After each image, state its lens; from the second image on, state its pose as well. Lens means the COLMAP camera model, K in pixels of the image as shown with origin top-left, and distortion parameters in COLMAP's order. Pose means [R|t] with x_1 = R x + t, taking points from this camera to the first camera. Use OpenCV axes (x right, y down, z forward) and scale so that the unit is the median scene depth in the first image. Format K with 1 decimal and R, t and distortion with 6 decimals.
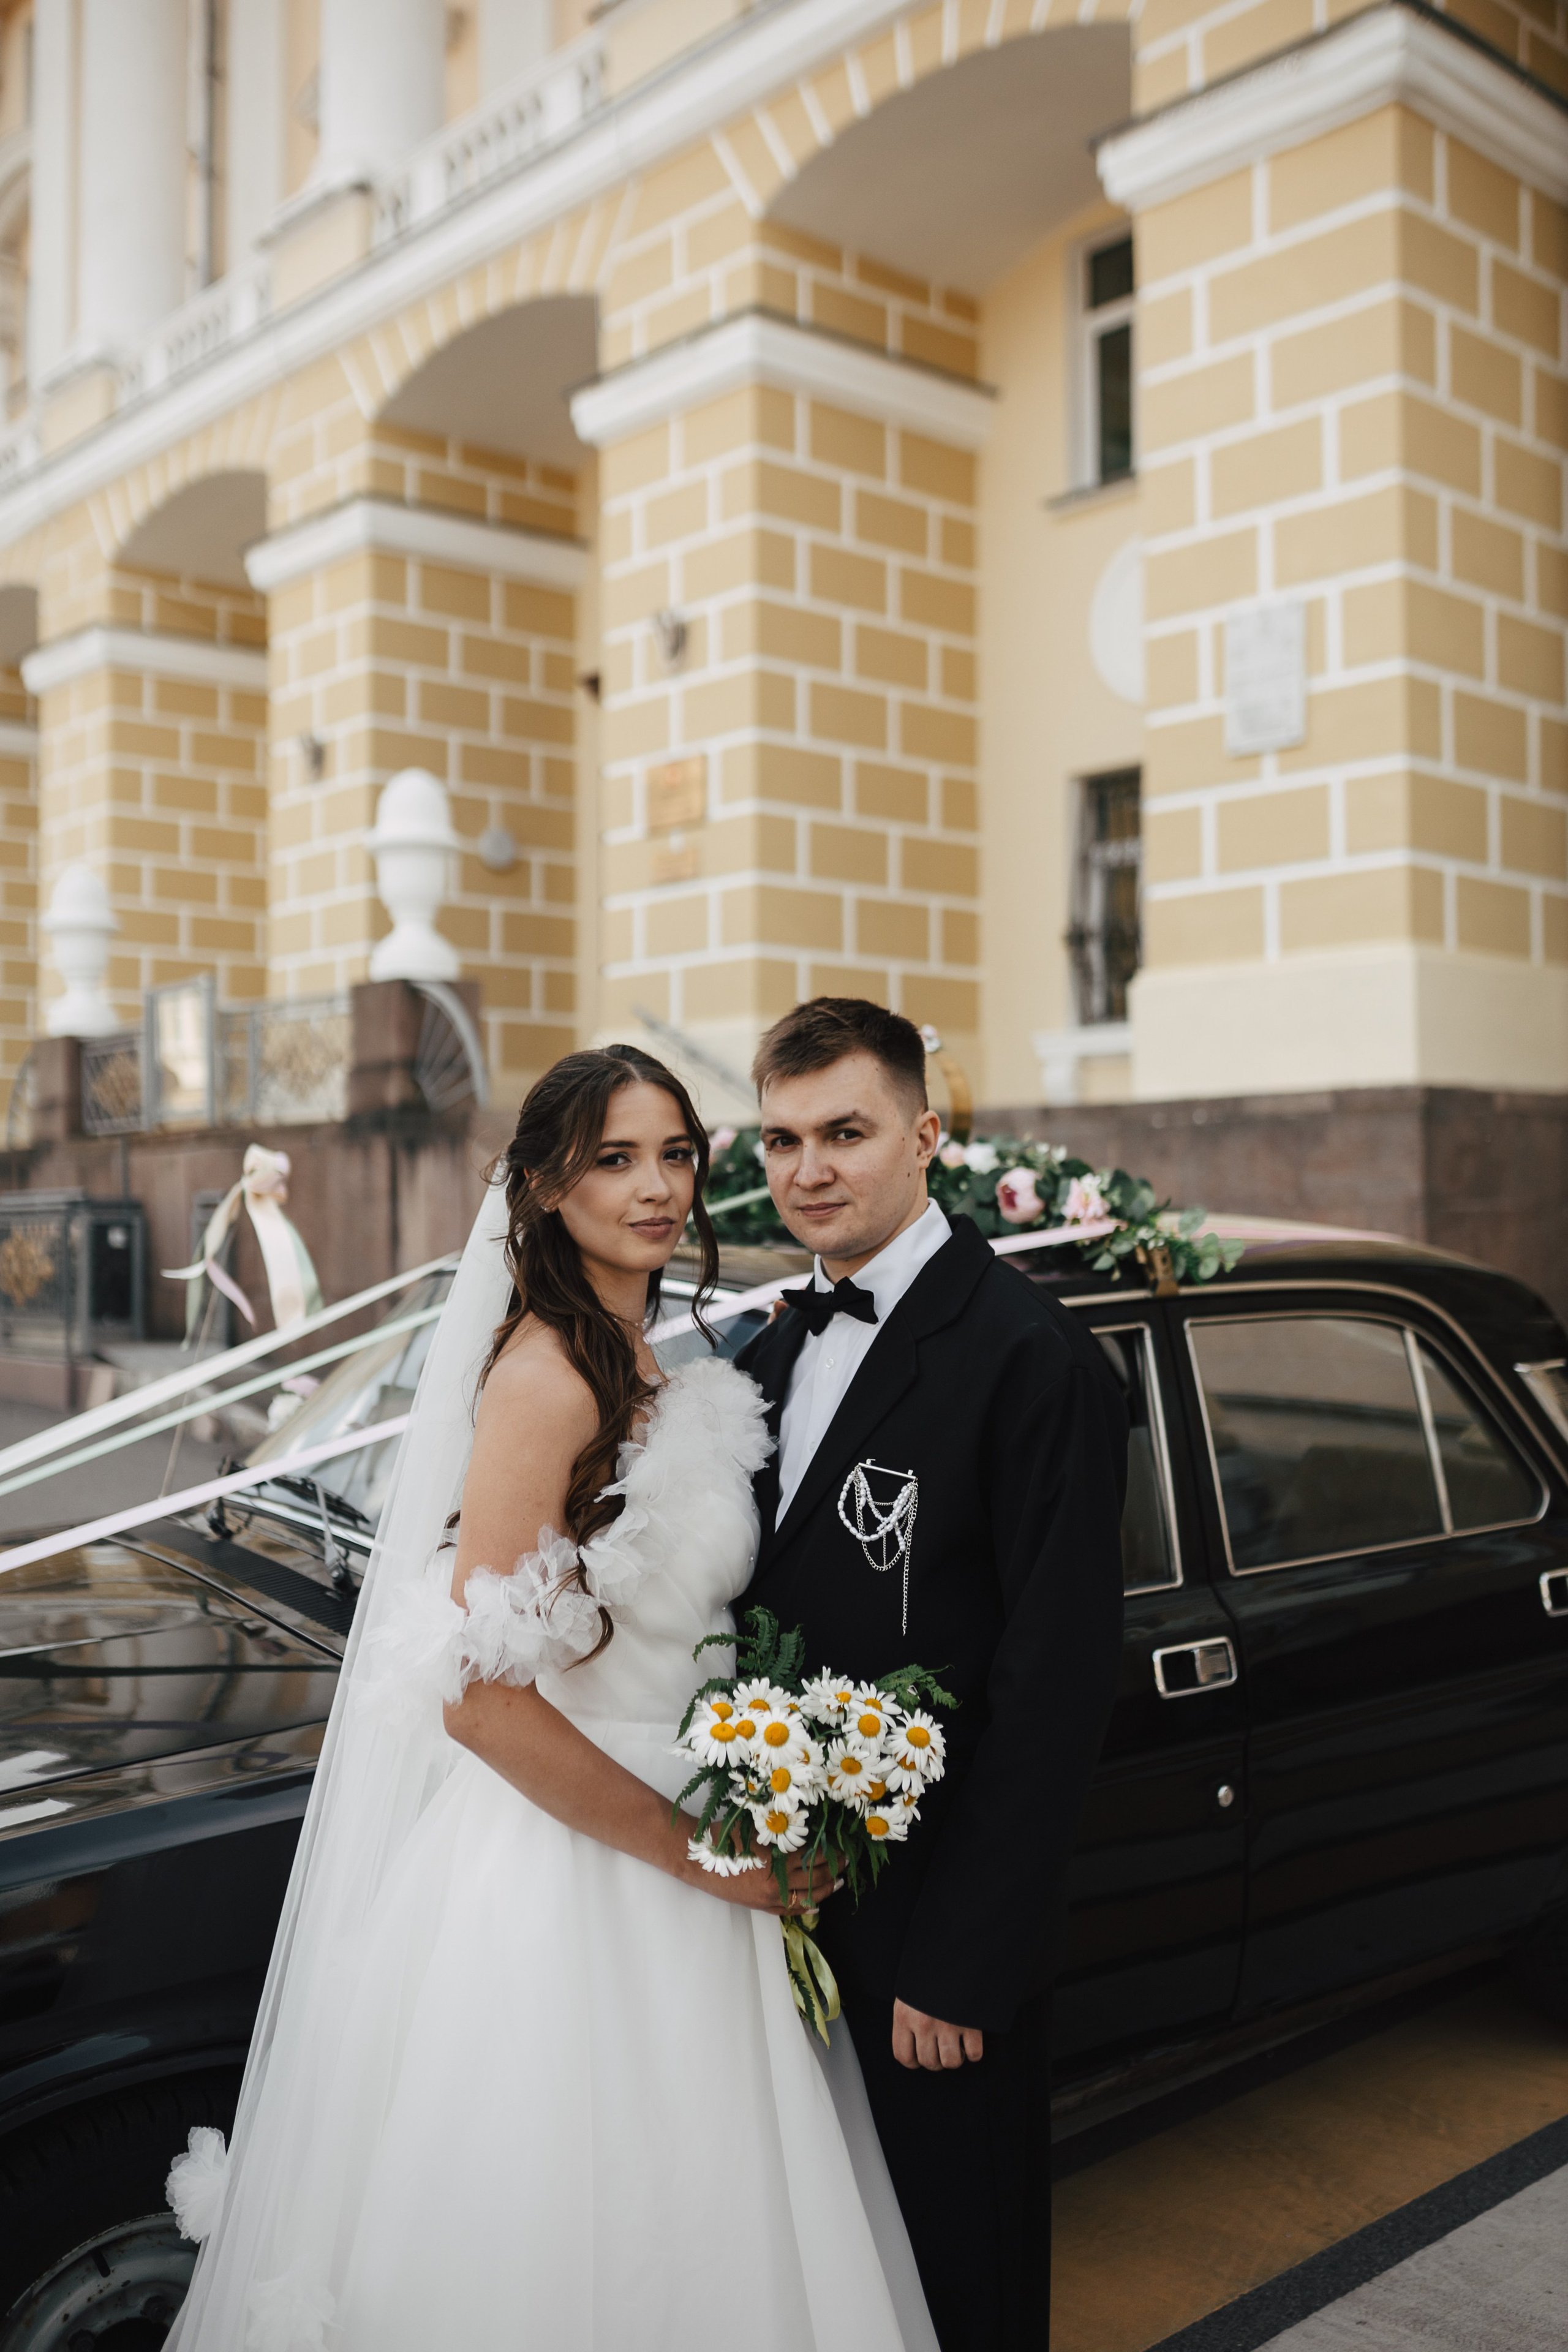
lens RADIAL K [[2265.9, 0, 784.0], [0, 2265.9, 1176.0], [0, 0, 1]] dist [-0.063126, 0.096208]
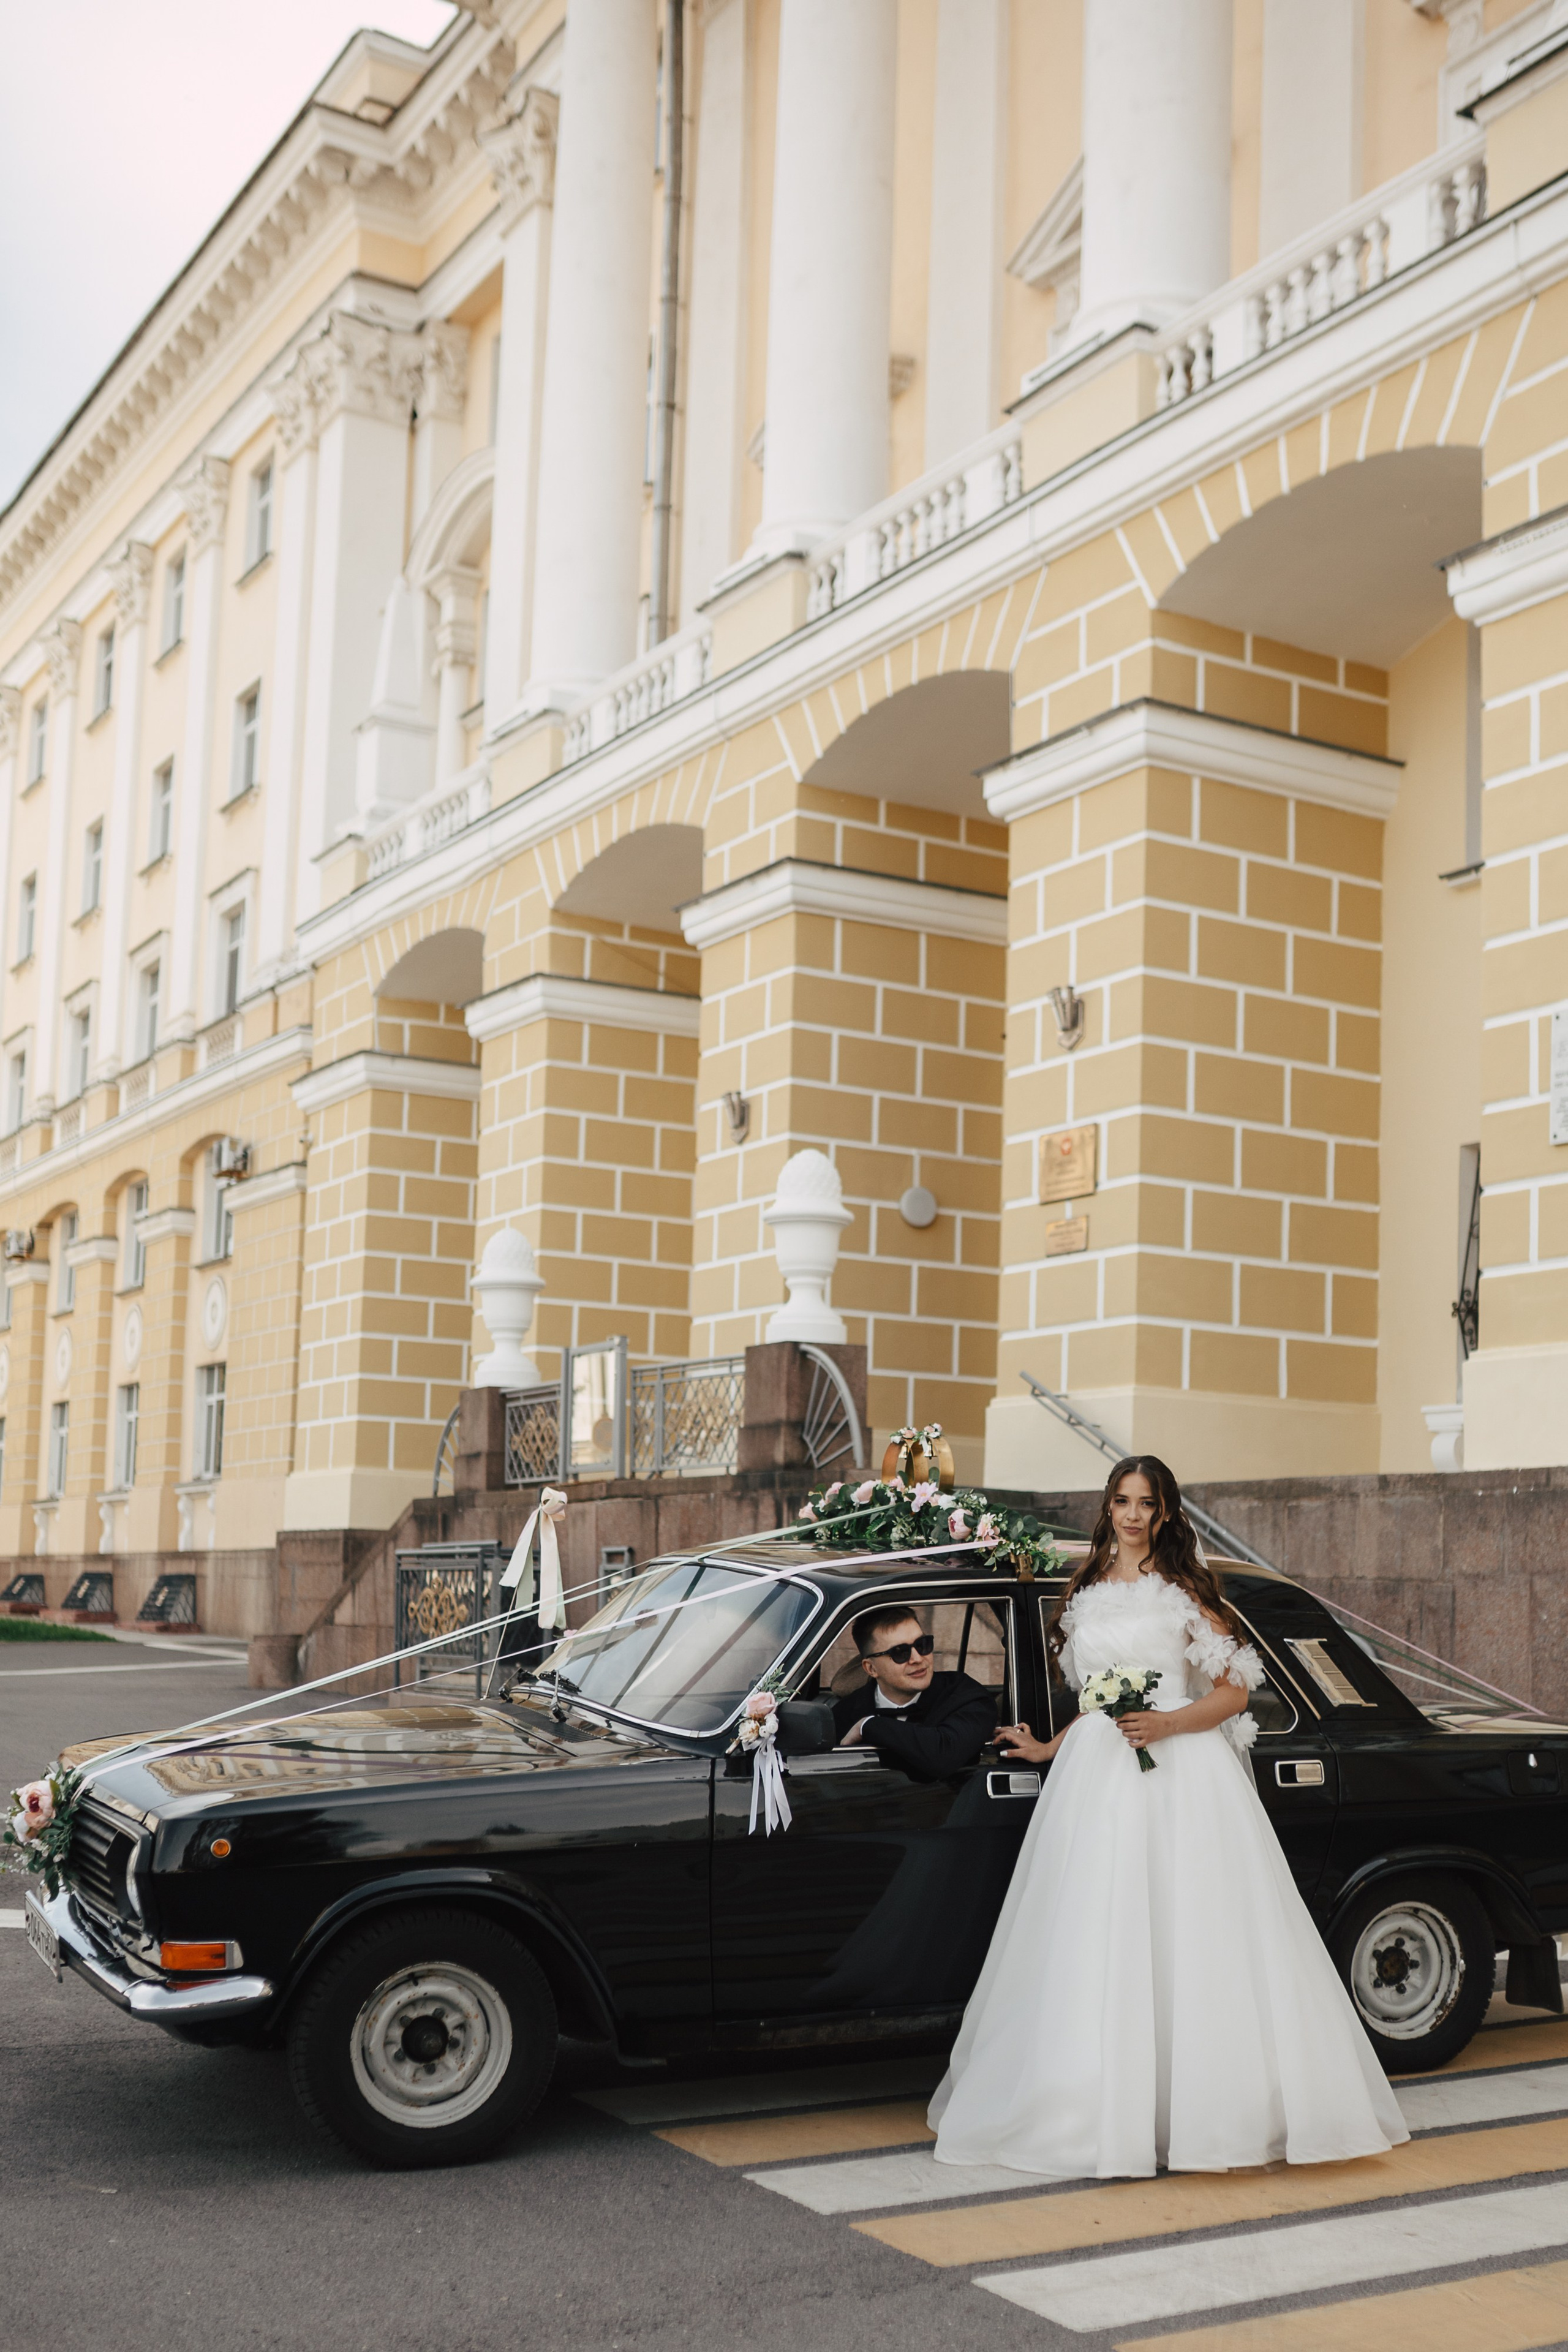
lens RADIAL K [[2732.1, 0, 926.6], [0, 2732.1, 1430.2], [0, 0, 1]] dist [-0.060976, 0.060084]
pose [[0.987237, 0.016783, -0.158371, 0.087917], [-0.023880, 0.998789, -0.043015, 0.005886], [0.157458, 0.046248, 0.986442, -0.226988]]
